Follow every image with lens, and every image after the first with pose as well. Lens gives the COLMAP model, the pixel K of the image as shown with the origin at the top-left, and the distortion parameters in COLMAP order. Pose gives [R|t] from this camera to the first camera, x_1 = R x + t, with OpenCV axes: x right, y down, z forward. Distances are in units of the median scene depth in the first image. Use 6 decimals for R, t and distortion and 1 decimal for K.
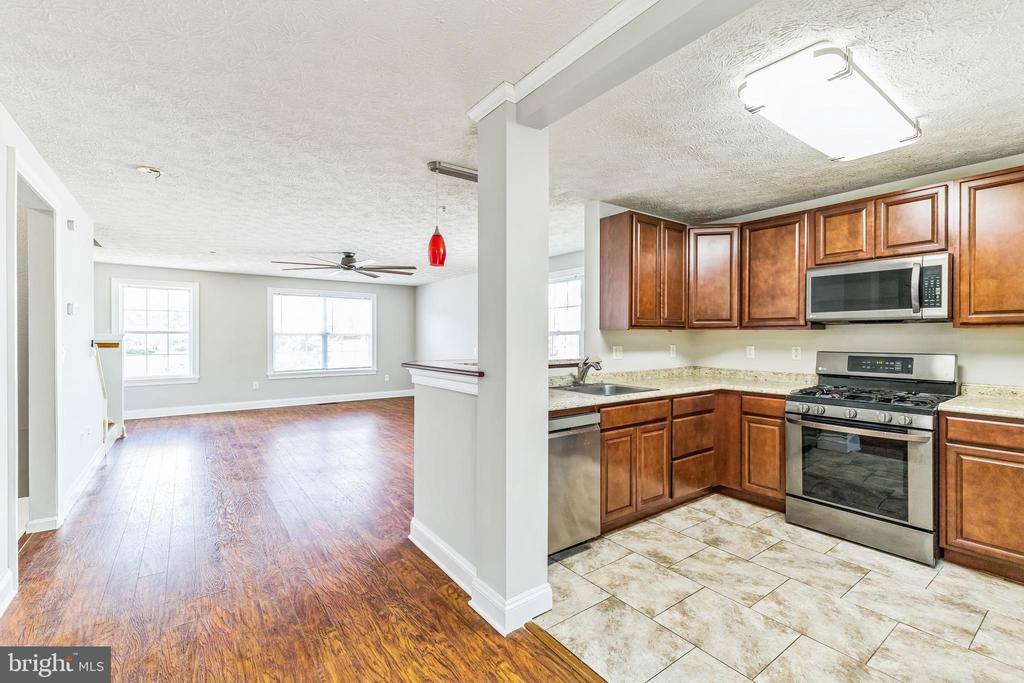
lens RADIAL K [[446.5, 0, 515.4], [0, 446.5, 339.2], [0, 0, 1]] dist [0.014991, 0.000353]
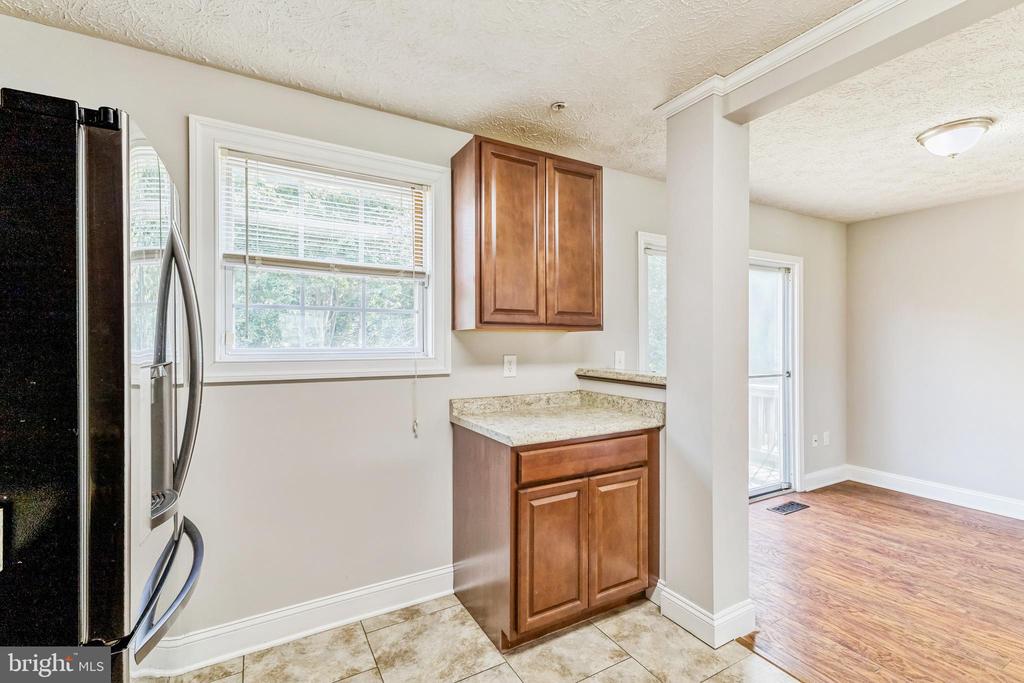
lens RADIAL K [[446.5, 0, 515.7], [0, 446.5, 340.6], [0, 0, 1]] dist [0.014991, 0.000353]
pose [[0.990371, 0.003946, -0.138380, 0.367892], [-0.004013, 0.999992, -0.000205, -0.008879], [0.138378, 0.000758, 0.990379, 0.371152]]
